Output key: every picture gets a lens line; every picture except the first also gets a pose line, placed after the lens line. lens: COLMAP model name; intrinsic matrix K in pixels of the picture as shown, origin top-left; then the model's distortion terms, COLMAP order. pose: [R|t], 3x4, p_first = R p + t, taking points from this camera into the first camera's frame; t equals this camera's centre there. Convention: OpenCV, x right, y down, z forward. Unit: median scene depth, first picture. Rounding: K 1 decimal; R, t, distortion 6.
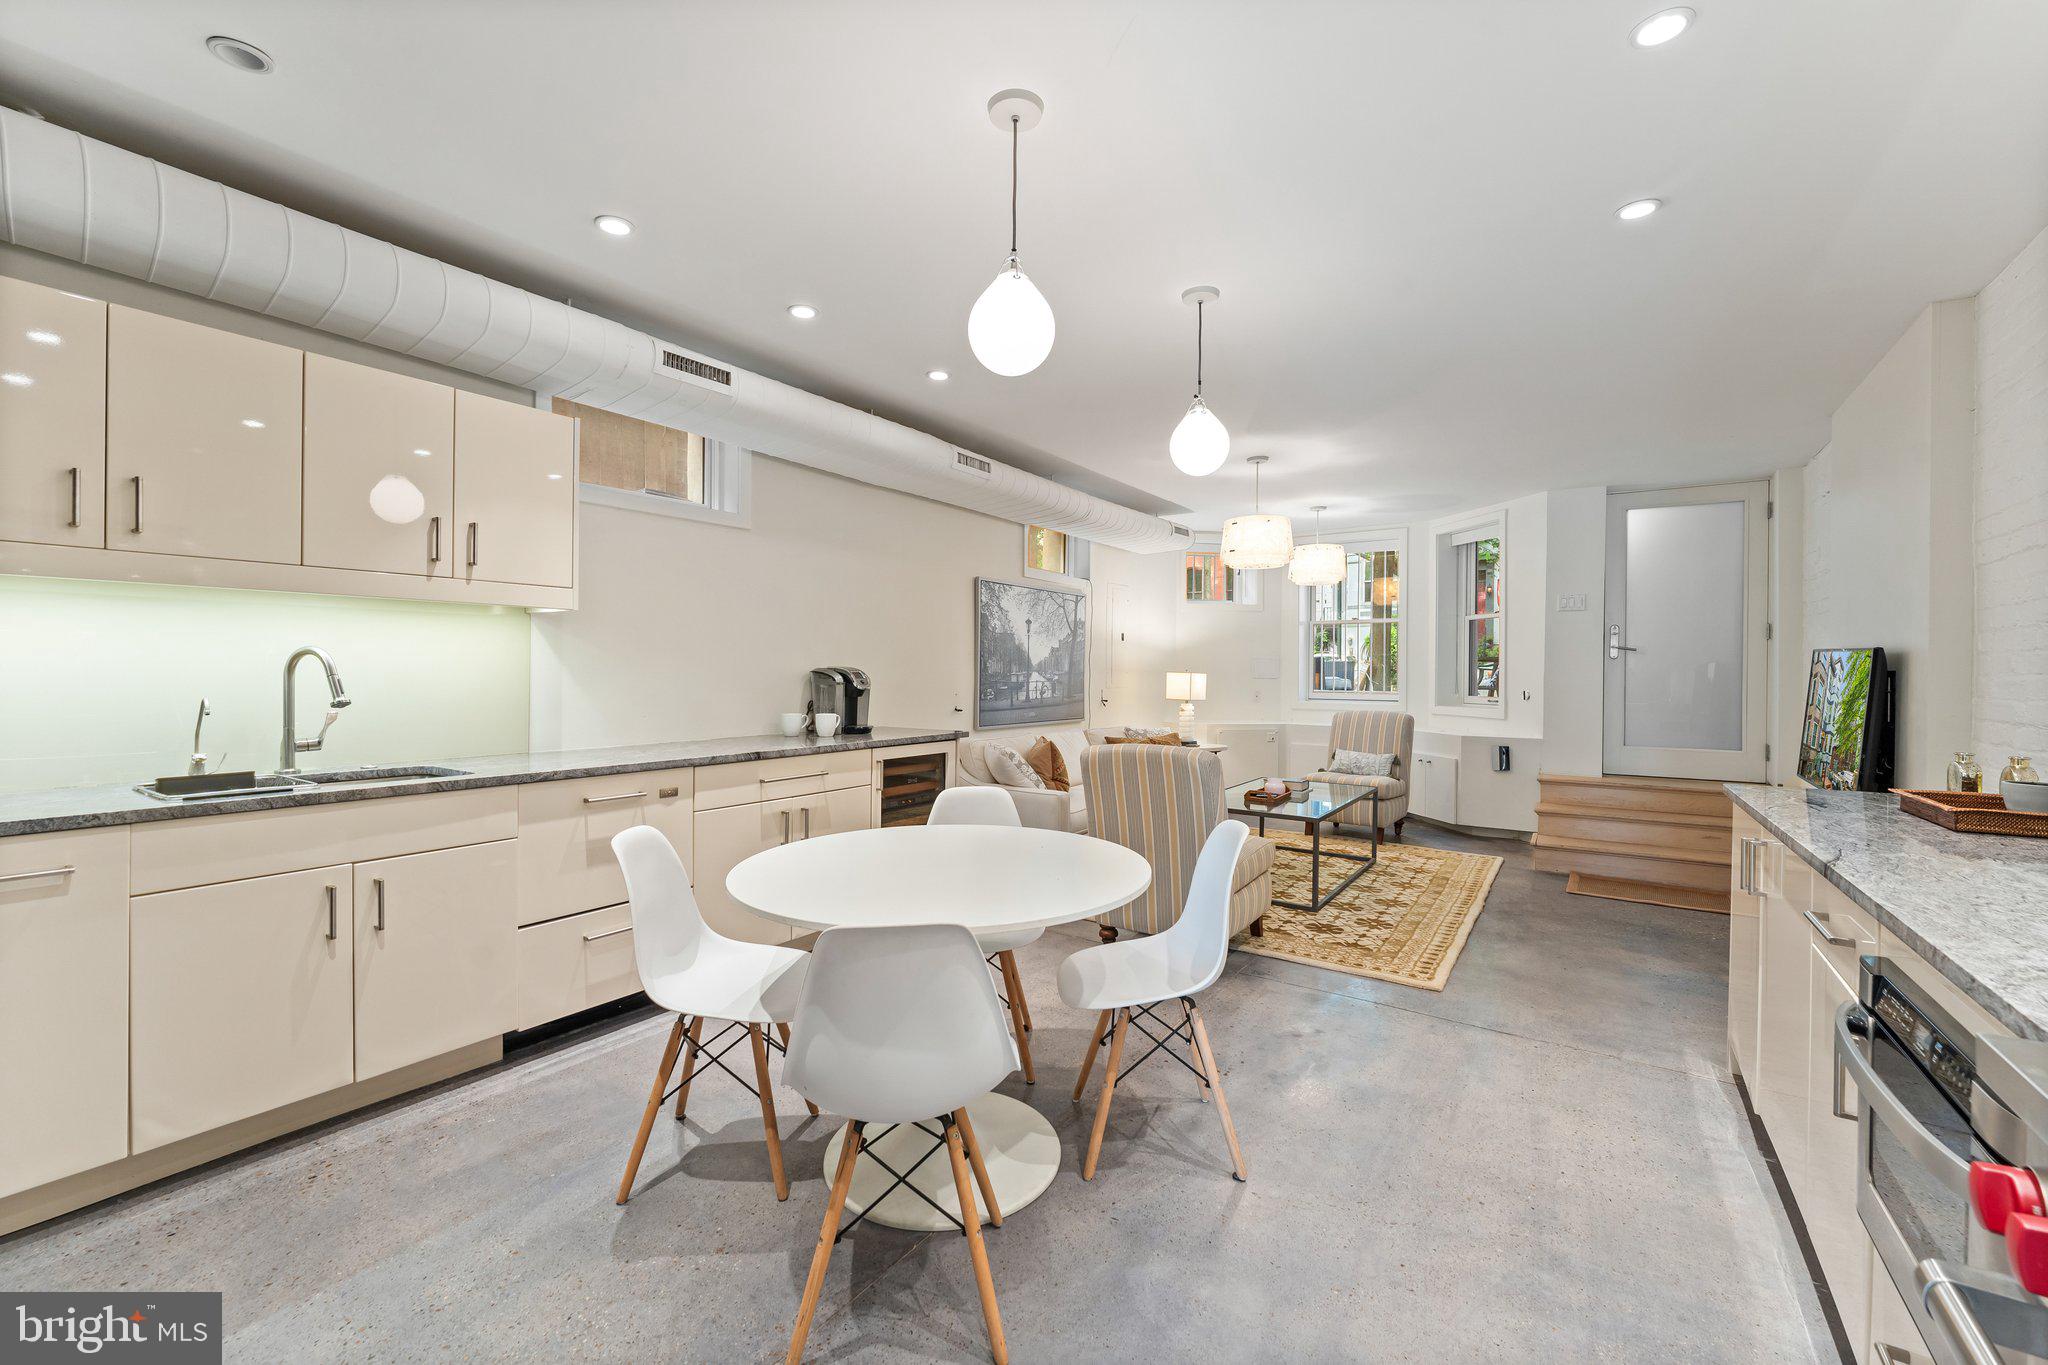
lens RADIAL K [[857.8, 0, 1023.9], [0, 857.8, 672.0], [0, 0, 1]] dist [-0.000160, -0.000015]
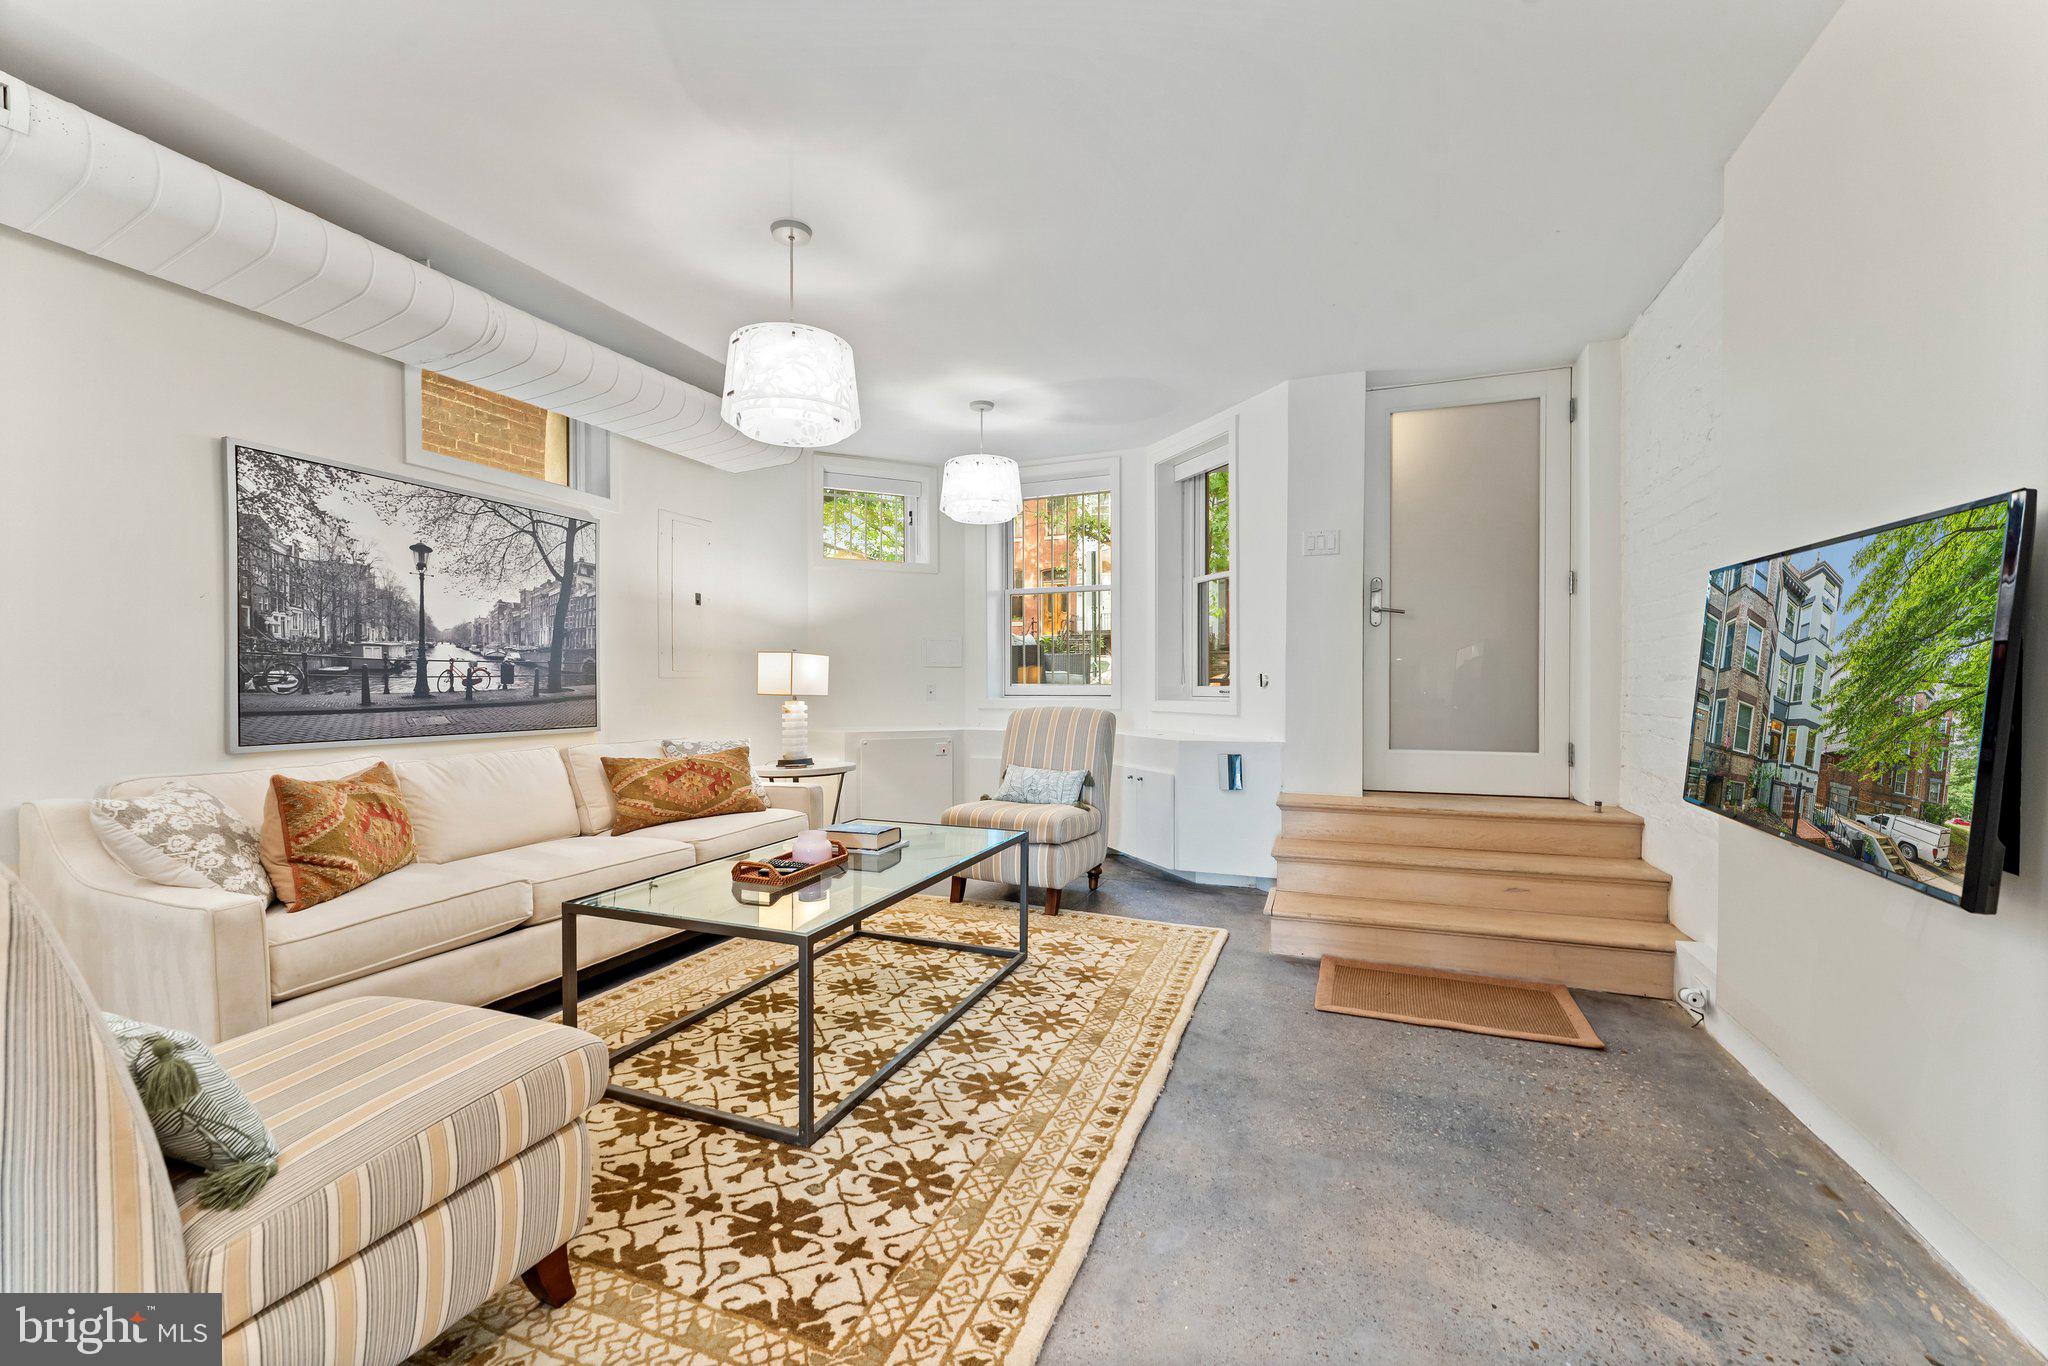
lens RADIAL K [[828.3, 0, 1024.0], [0, 828.3, 683.0], [0, 0, 1]] dist [0.000760, 0.000307]
pose [[0.976183, -0.007985, 0.216801, 0.263231], [0.008026, 0.999968, 0.000695, 0.028712], [-0.216799, 0.001062, 0.976216, 0.406468]]
